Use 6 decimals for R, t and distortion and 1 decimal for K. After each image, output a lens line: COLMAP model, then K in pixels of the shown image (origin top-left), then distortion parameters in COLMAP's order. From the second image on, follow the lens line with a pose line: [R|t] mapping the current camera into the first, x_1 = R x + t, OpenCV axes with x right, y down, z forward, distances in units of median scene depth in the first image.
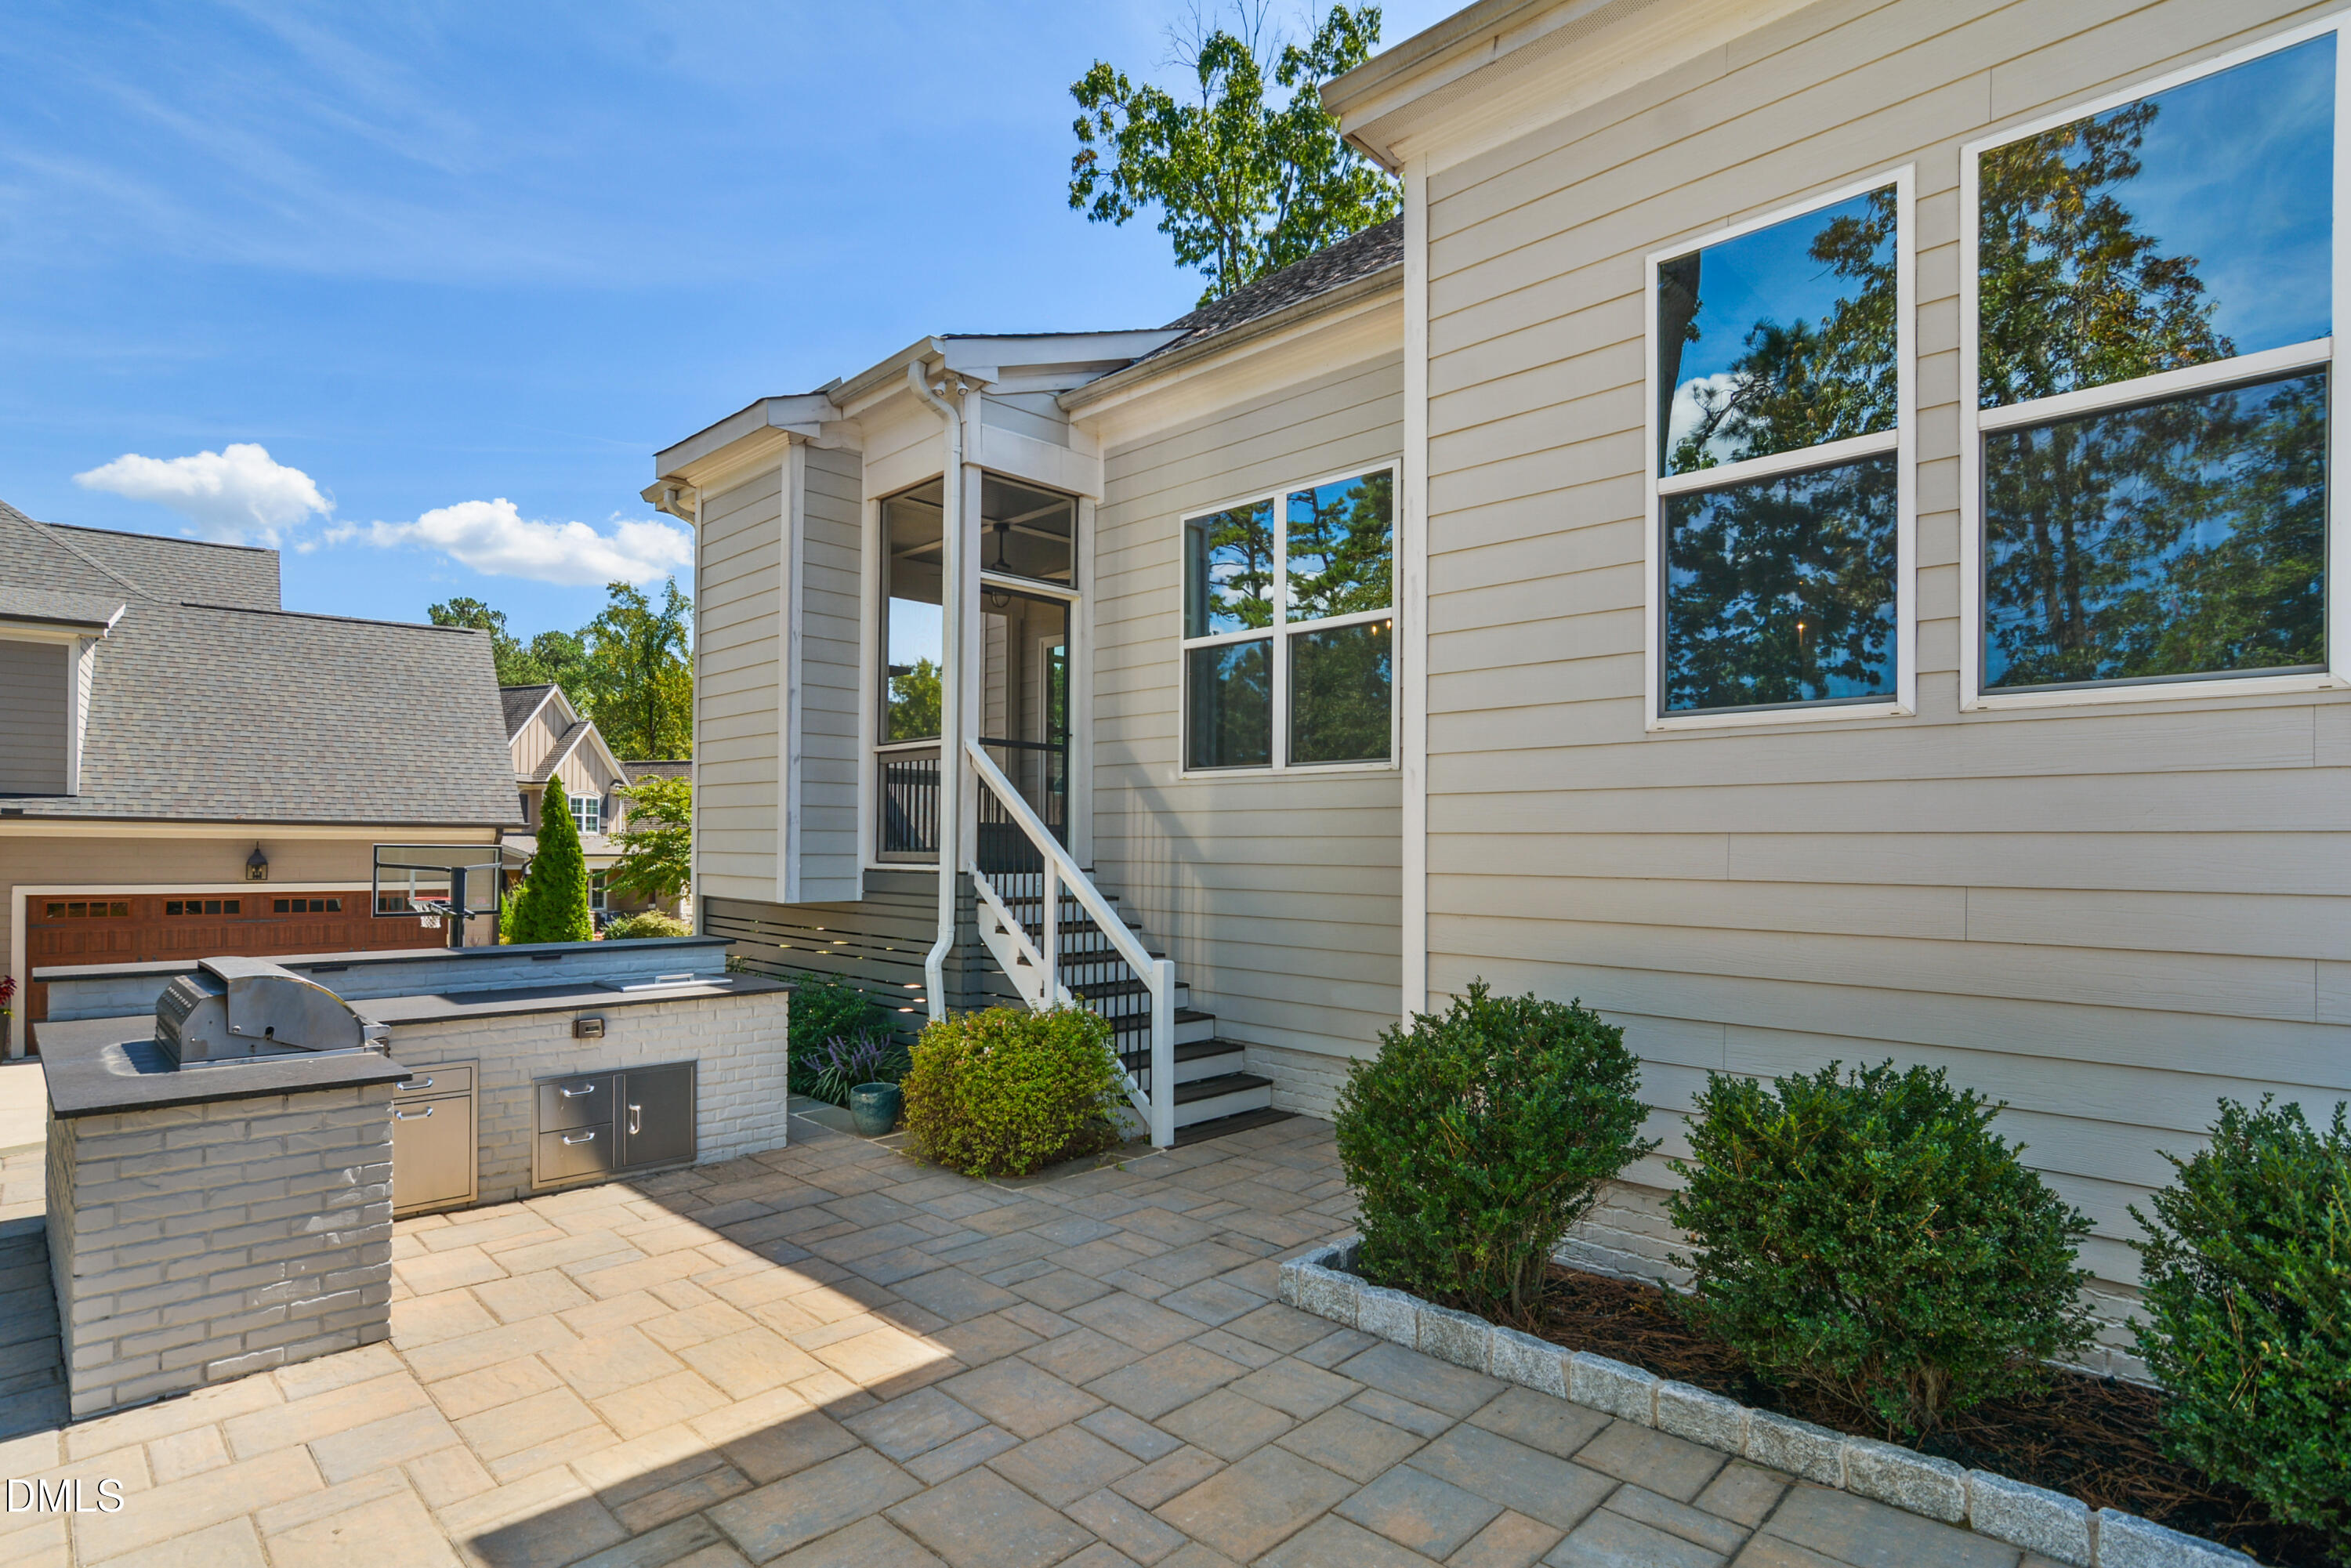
lens RADIAL K [[1172.2, 0, 1174.7], [0, 1172.2, 851.0], [0, 0, 1]] dist [-0.000891, -0.000242]
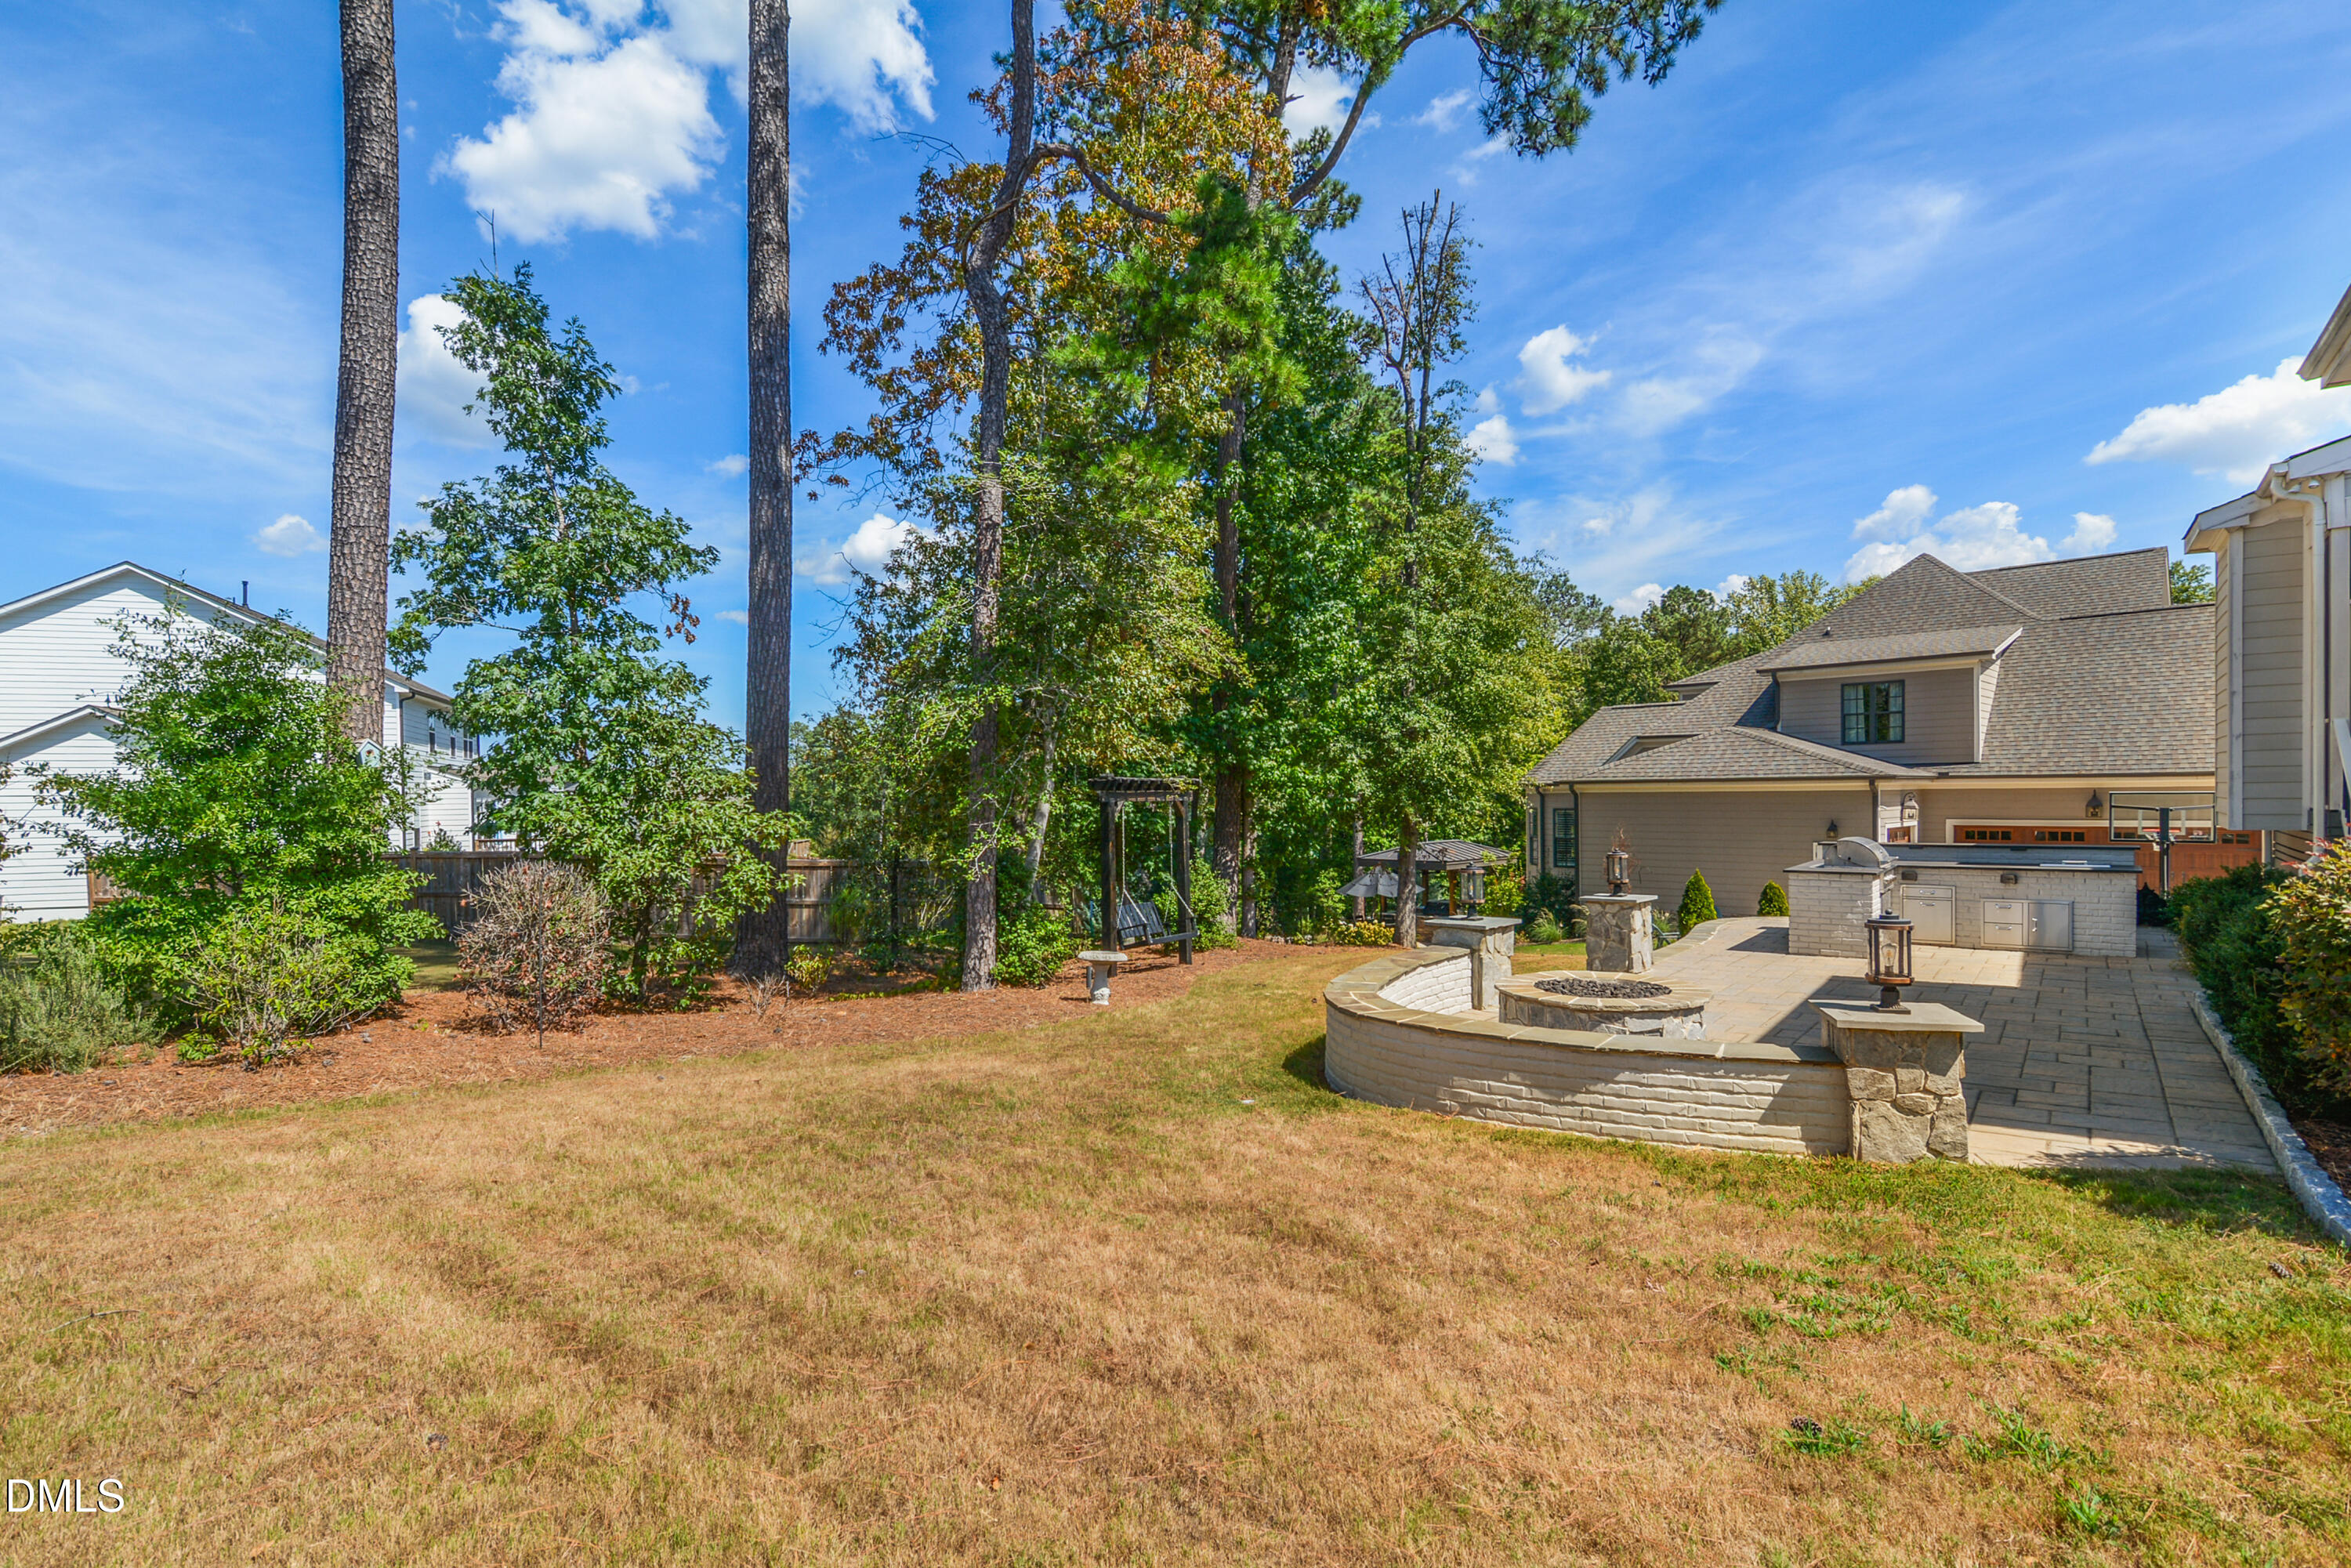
lens RADIAL K [[1177.2, 0, 1159.3], [0, 1177.2, 777.3], [0, 0, 1]] dist [-0.001858, -0.000159]
pose [[0.120111, -0.022943, -0.992495, 0.497416], [0.008332, 0.999721, -0.022102, -0.001333], [0.992725, -0.005615, 0.120269, -0.284053]]
